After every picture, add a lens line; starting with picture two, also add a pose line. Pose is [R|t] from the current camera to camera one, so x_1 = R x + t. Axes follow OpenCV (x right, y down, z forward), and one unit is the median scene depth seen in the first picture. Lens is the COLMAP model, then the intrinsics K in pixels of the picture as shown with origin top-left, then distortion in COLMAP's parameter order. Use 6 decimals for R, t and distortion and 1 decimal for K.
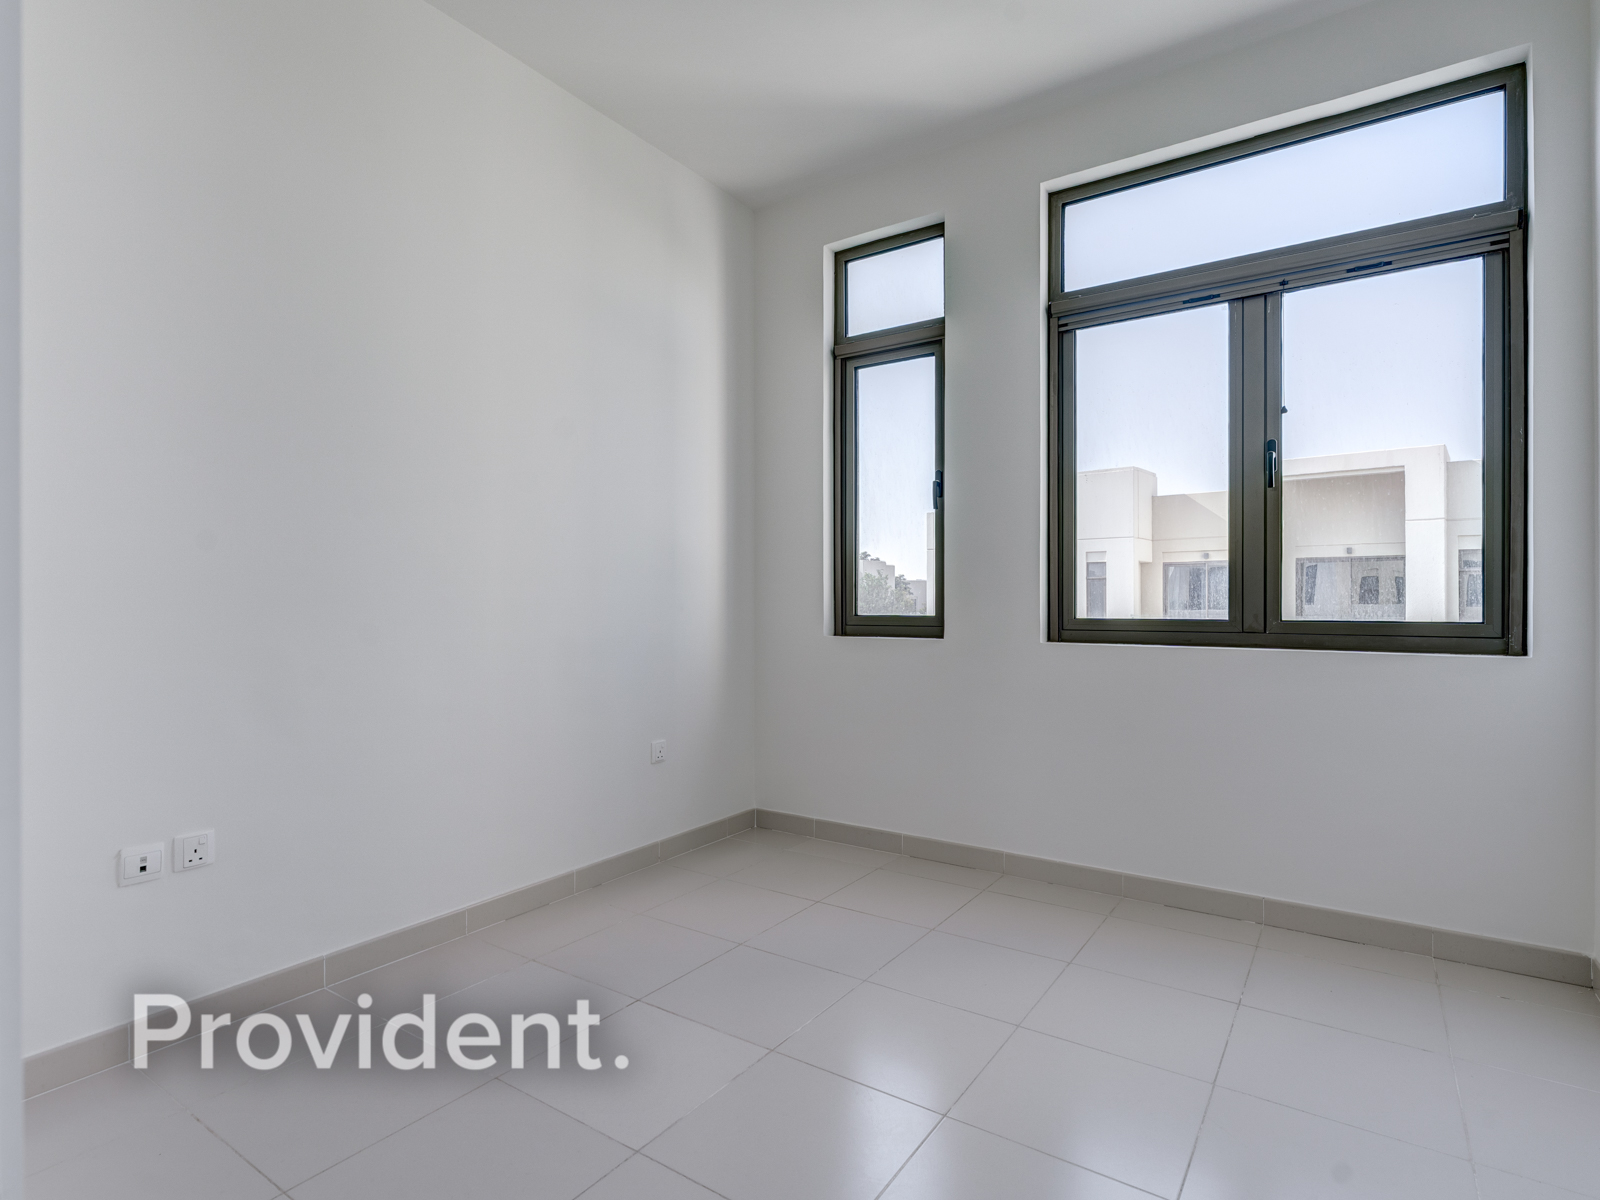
lens RADIAL K [[817.7, 0, 800.0], [0, 817.7, 600.0], [0, 0, 1]] dist [-0.000397, 0.000103]
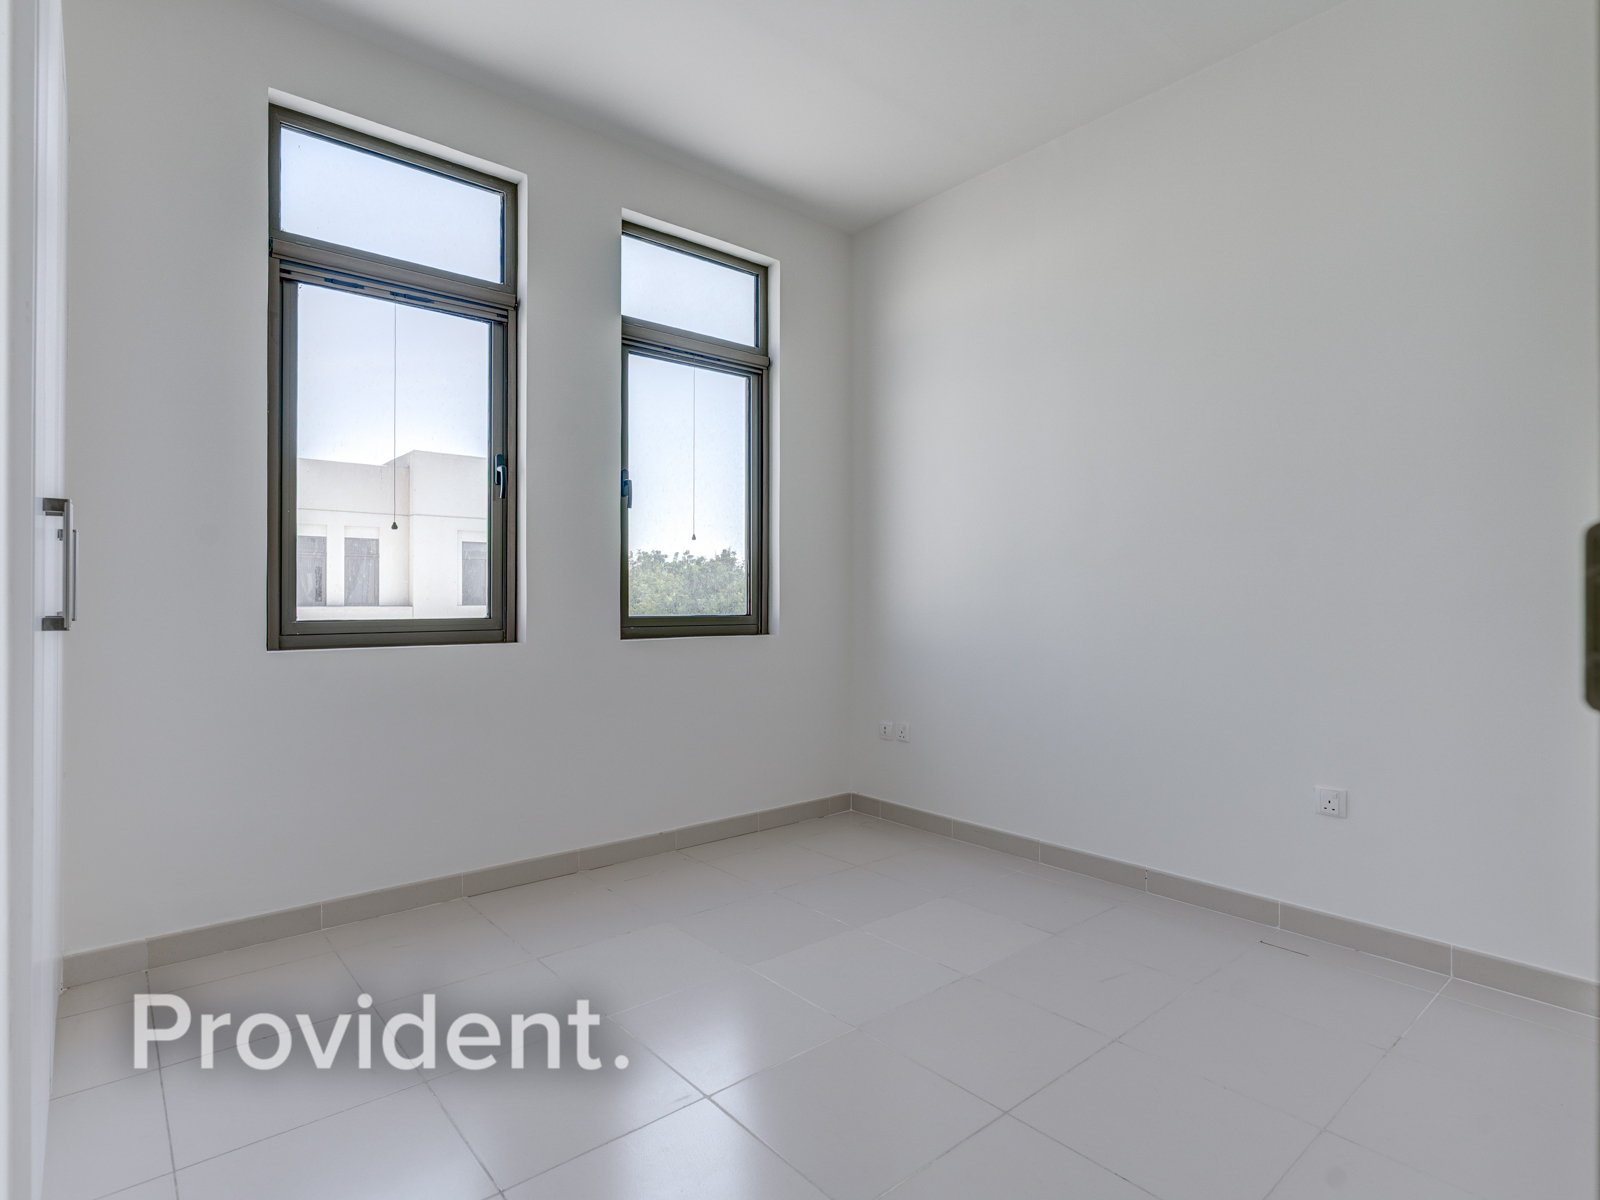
lens RADIAL K [[857.1, 0, 800.0], [0, 857.1, 600.0], [0, 0, 1]] dist [0.003566, 0.000728]
pose [[0.274468, -0.000477, 0.961596, -0.377326], [0.000518, 1.000000, 0.000348, 0.000239], [-0.961596, 0.000402, 0.274469, 0.252380]]
